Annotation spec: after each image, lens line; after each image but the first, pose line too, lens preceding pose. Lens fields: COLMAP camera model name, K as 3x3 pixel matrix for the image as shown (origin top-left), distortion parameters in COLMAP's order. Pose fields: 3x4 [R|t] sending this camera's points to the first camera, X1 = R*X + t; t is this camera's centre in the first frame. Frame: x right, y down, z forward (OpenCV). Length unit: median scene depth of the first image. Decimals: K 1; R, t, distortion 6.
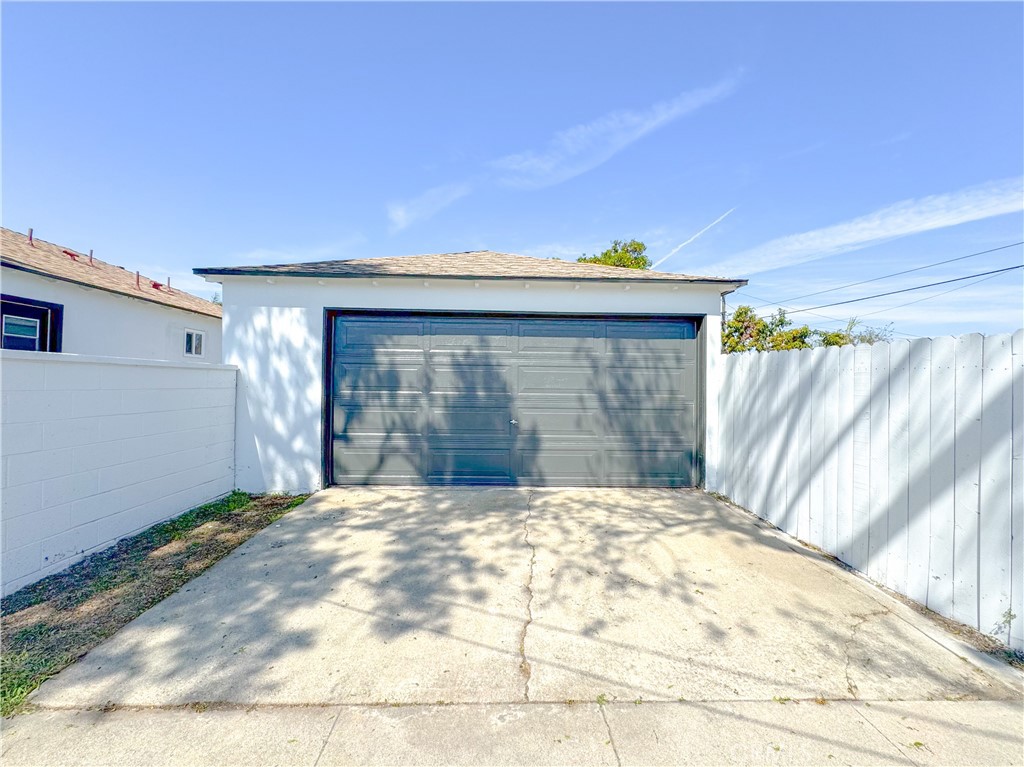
lens RADIAL K [[410.4, 0, 513.6], [0, 410.4, 383.2], [0, 0, 1]] dist [-0.001839, -0.000158]
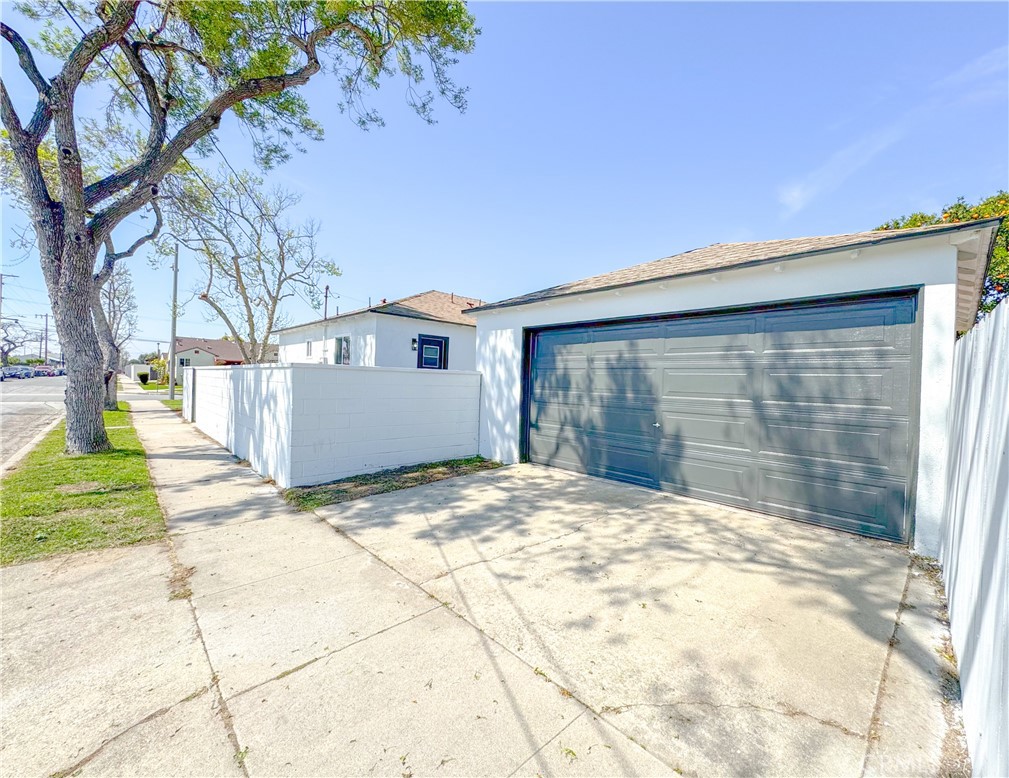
lens RADIAL K [[404.5, 0, 506.3], [0, 404.5, 391.3], [0, 0, 1]] dist [-0.001108, -0.000145]
pose [[0.678233, 0.022992, -0.734487, 0.472811], [-0.016208, 0.999735, 0.016329, 0.003227], [0.734668, 0.000830, 0.678426, 0.070615]]
